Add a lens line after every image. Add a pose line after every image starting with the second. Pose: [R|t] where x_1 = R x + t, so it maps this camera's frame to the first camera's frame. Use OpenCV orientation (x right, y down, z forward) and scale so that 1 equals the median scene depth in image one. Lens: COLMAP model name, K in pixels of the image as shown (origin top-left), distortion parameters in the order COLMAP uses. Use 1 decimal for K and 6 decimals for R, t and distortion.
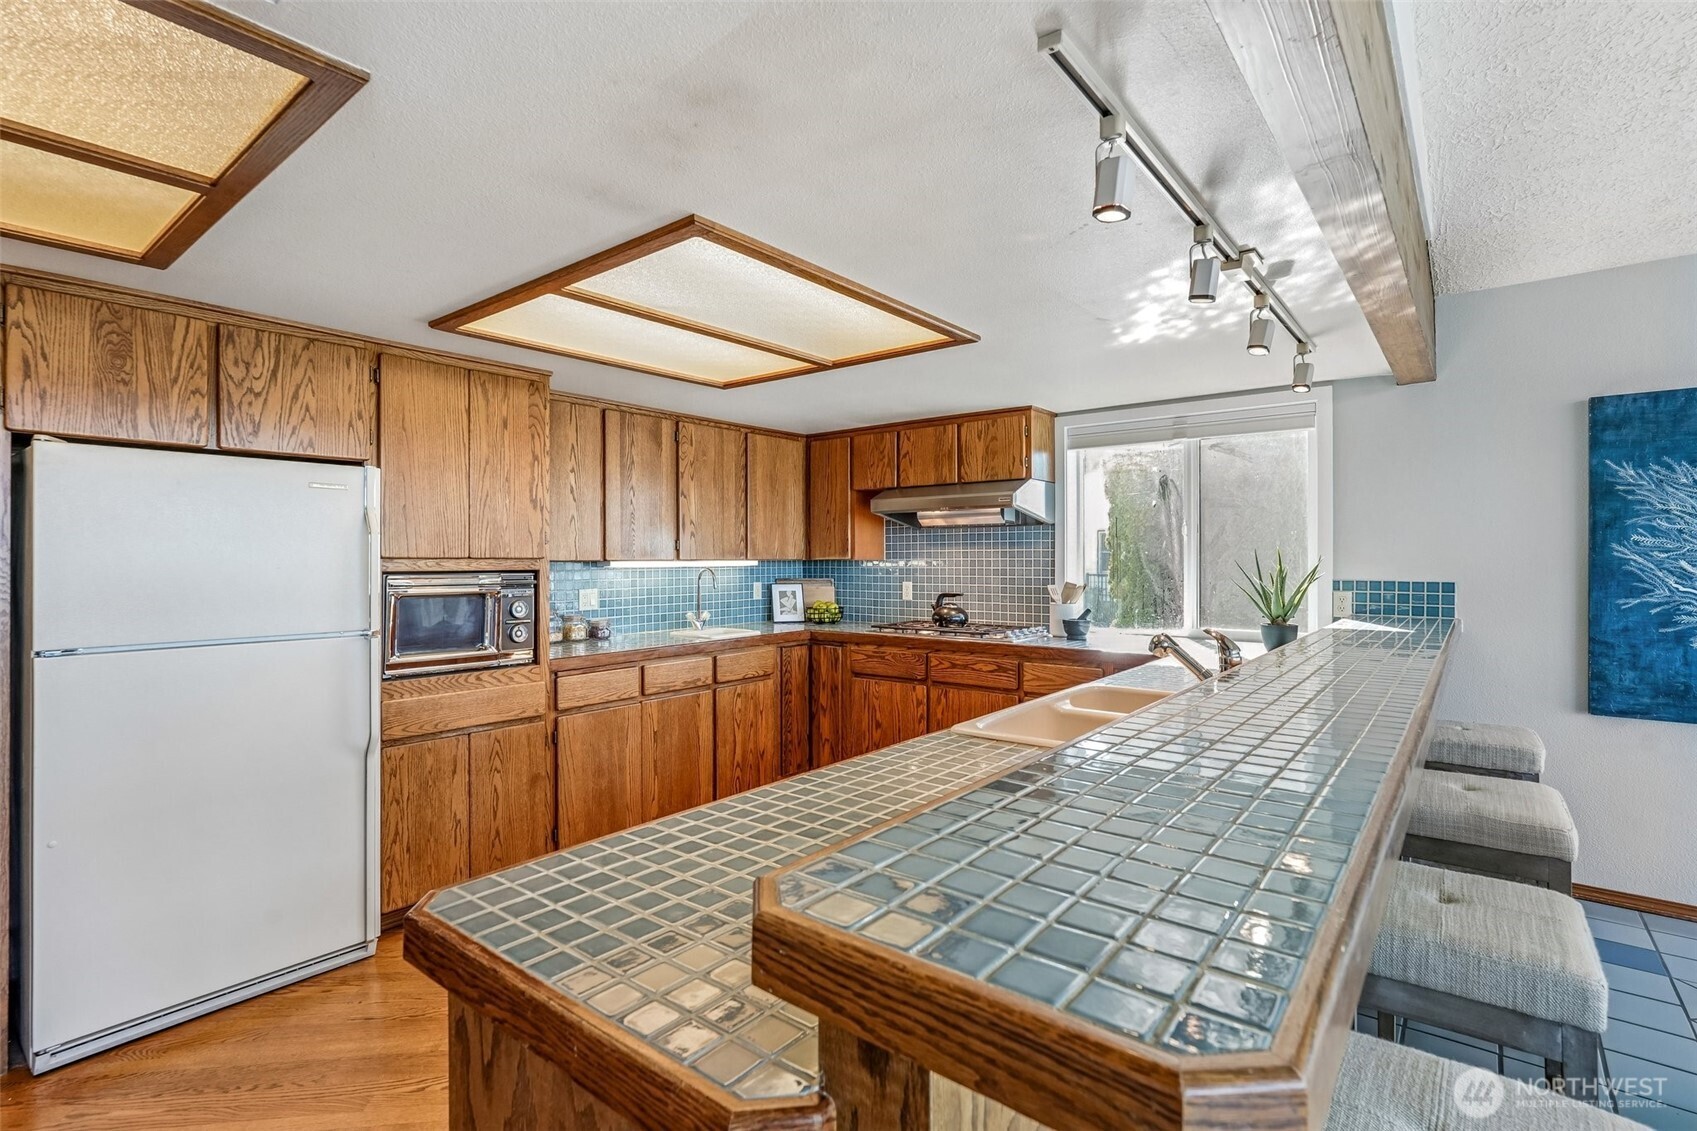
lens RADIAL K [[814.8, 0, 853.6], [0, 814.8, 558.1], [0, 0, 1]] dist [-0.005273, -0.000532]
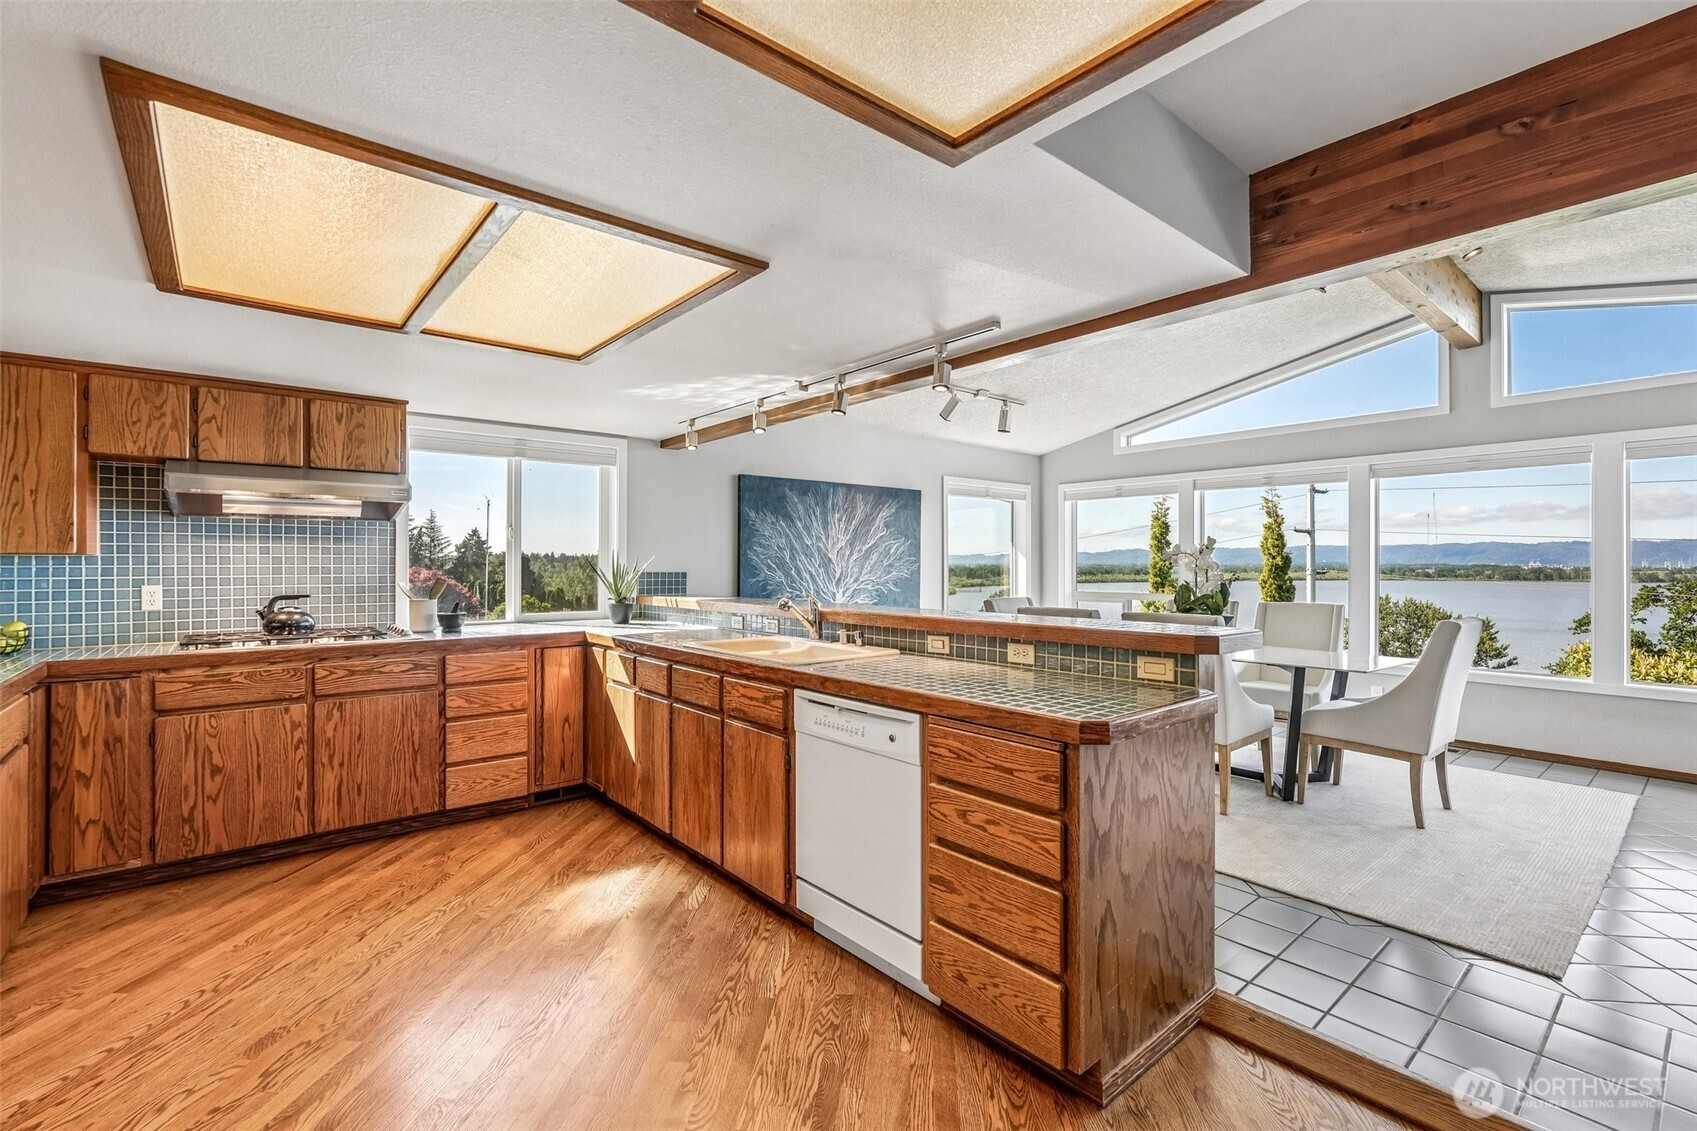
lens RADIAL K [[750.1, 0, 847.0], [0, 750.1, 559.3], [0, 0, 1]] dist [-0.001436, -0.000297]
pose [[0.198597, 0.011275, 0.980016, -0.570084], [0.003115, 0.999922, -0.012136, 0.018455], [-0.980076, 0.005463, 0.198546, 0.296944]]
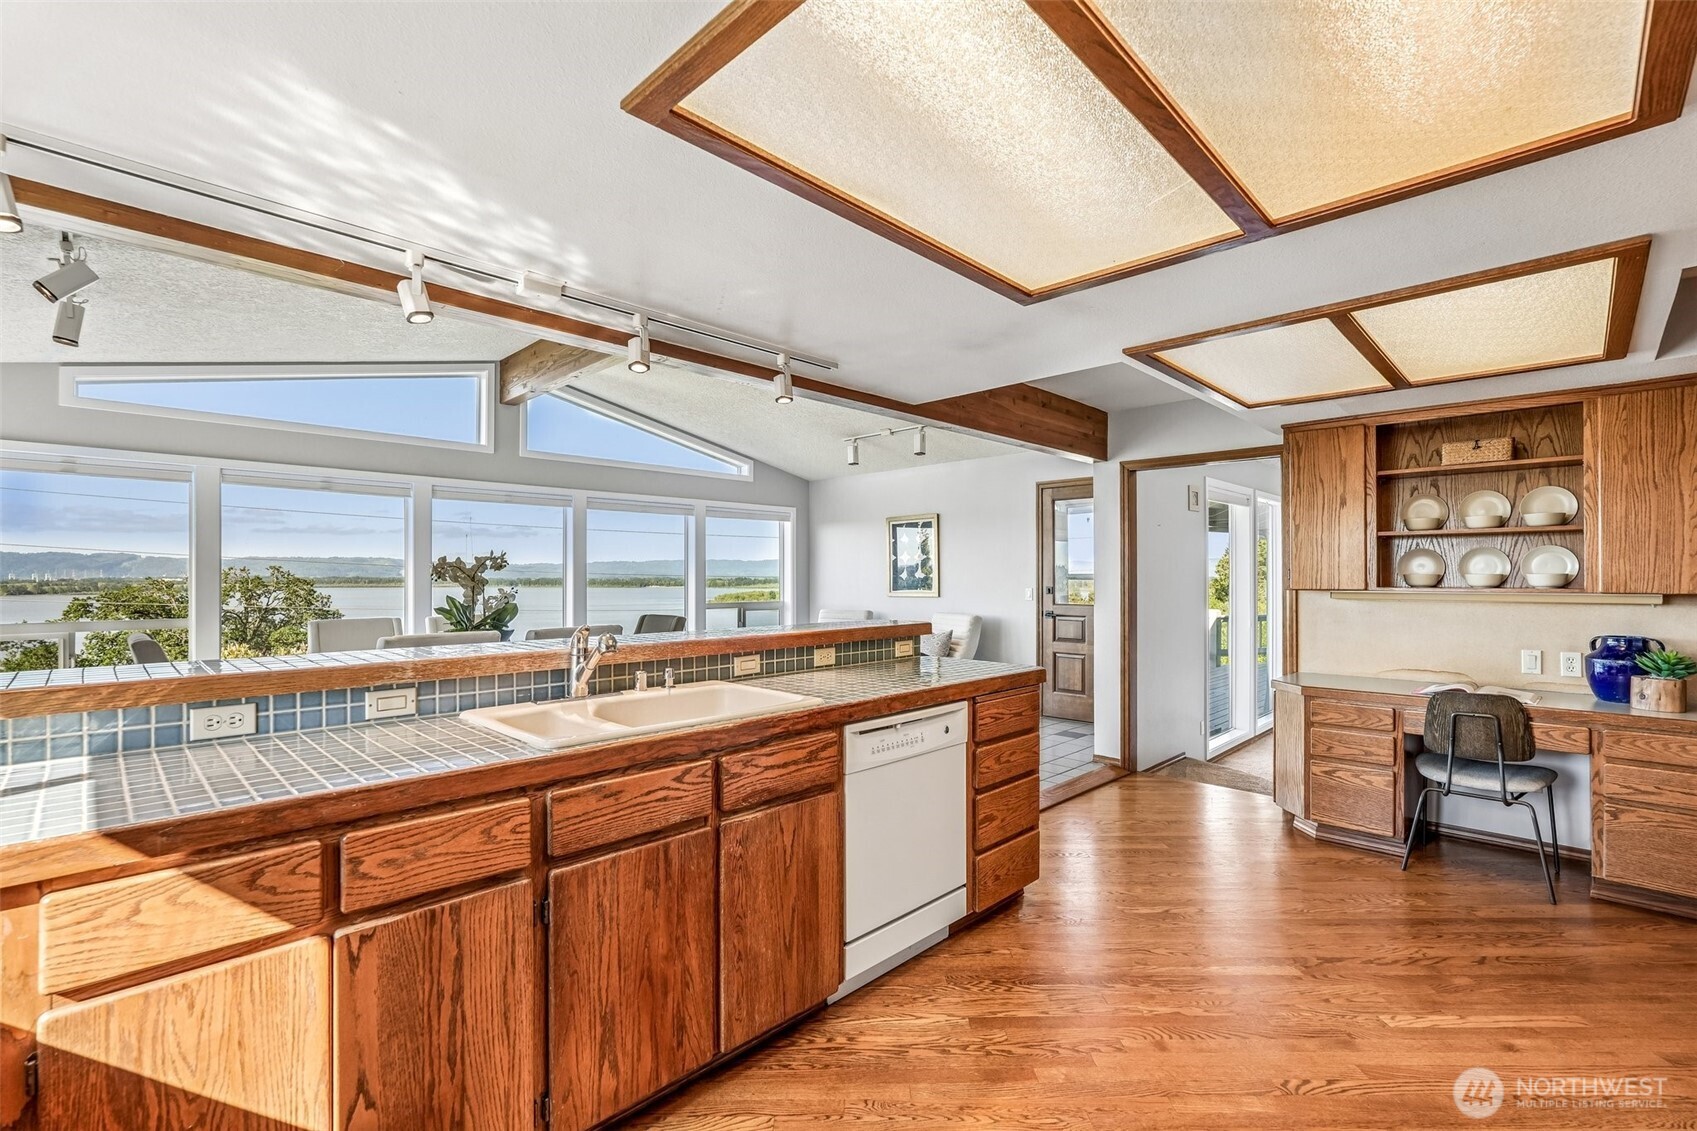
lens RADIAL K [[750.1, 0, 855.6], [0, 750.1, 573.6], [0, 0, 1]] dist [-0.001436, -0.000297]
pose [[-0.995330, 0.006031, 0.096343, -0.016912], [0.006144, 0.999981, 0.000883, 0.009649], [-0.096335, 0.001471, -0.995348, 1.002809]]
